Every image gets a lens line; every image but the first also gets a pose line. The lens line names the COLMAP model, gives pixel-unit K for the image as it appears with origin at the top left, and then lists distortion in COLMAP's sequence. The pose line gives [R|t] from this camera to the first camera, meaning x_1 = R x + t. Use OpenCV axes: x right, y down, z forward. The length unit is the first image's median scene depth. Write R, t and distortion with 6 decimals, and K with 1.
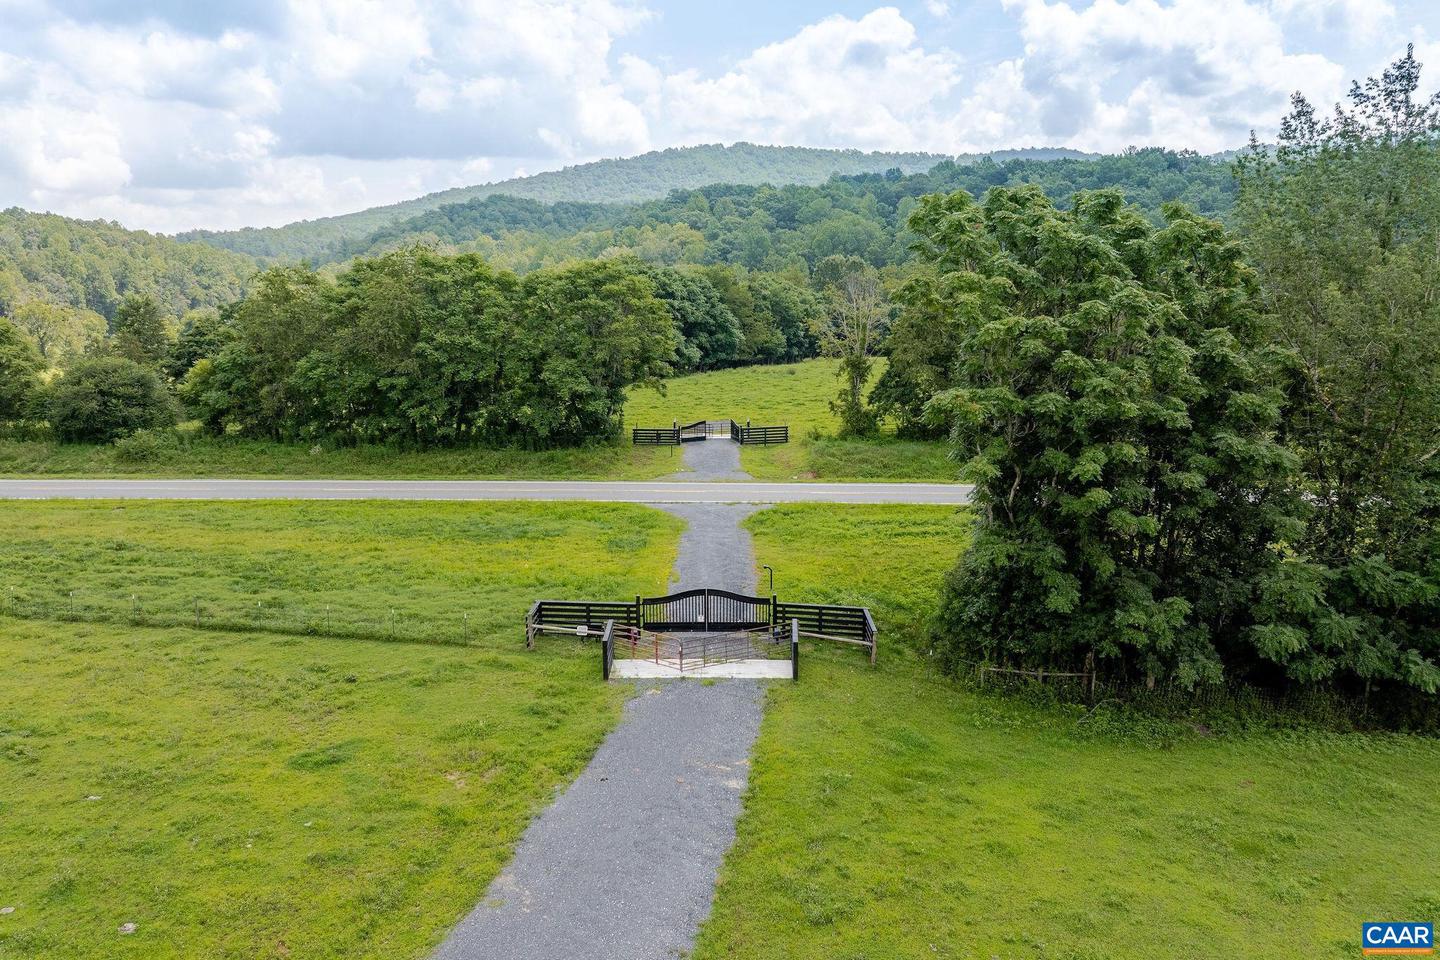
lens RADIAL K [[988.7, 0, 720.8], [0, 988.7, 497.0], [0, 0, 1]] dist [-0.039926, 0.009047]
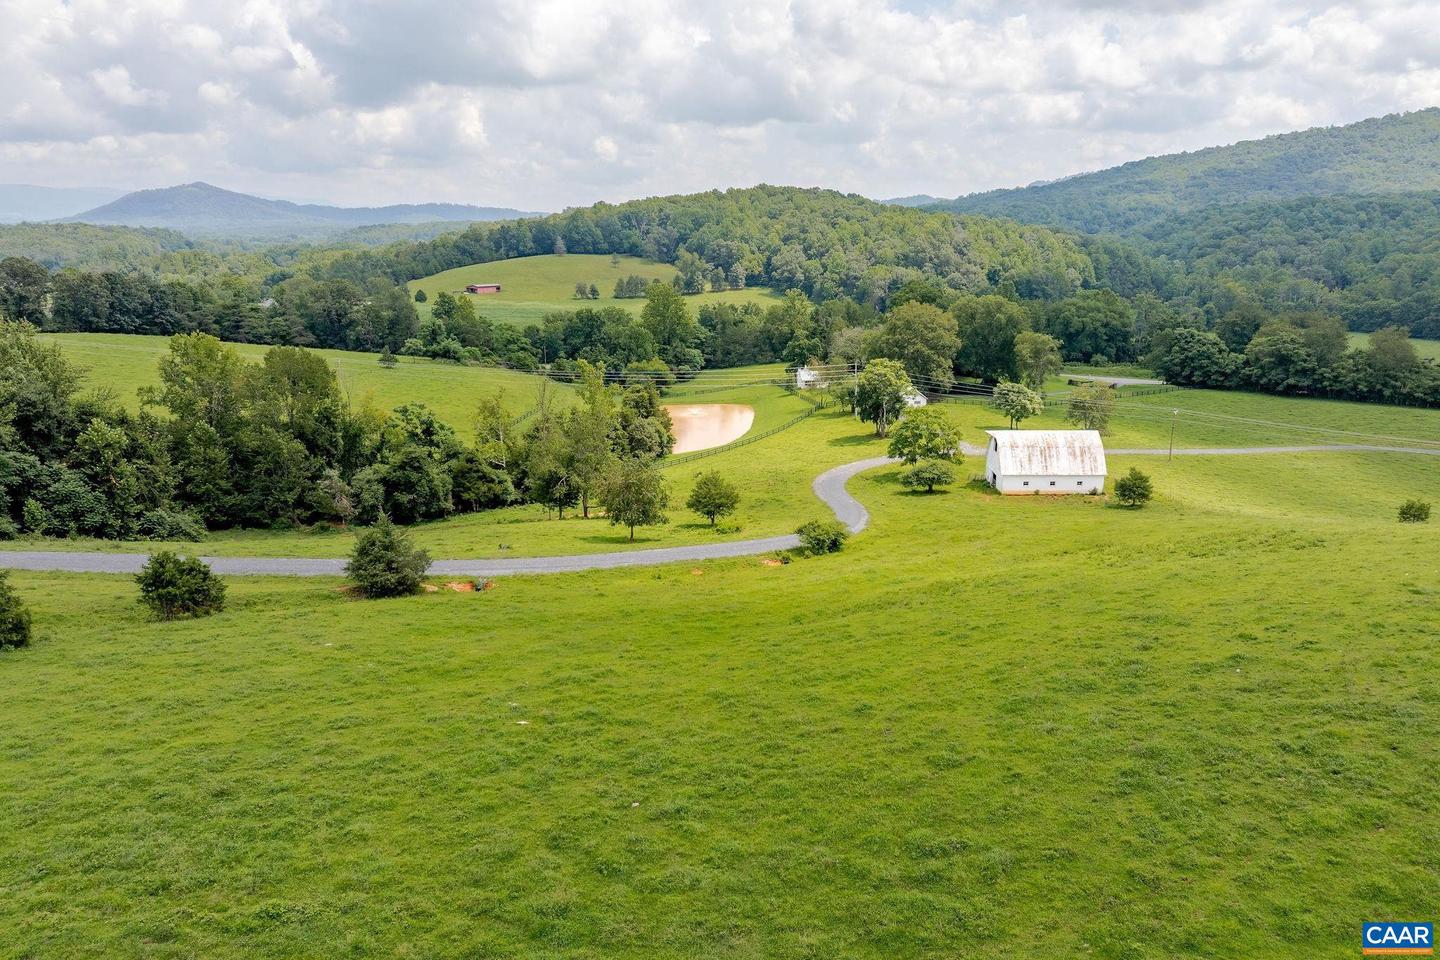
lens RADIAL K [[1004.2, 0, 719.3], [0, 1004.2, 456.3], [0, 0, 1]] dist [-0.069684, 0.037793]
pose [[0.851368, 0.118962, -0.510902, -1.317457], [-0.111363, 0.992734, 0.045580, 0.269123], [0.512612, 0.018090, 0.858430, -2.838201]]
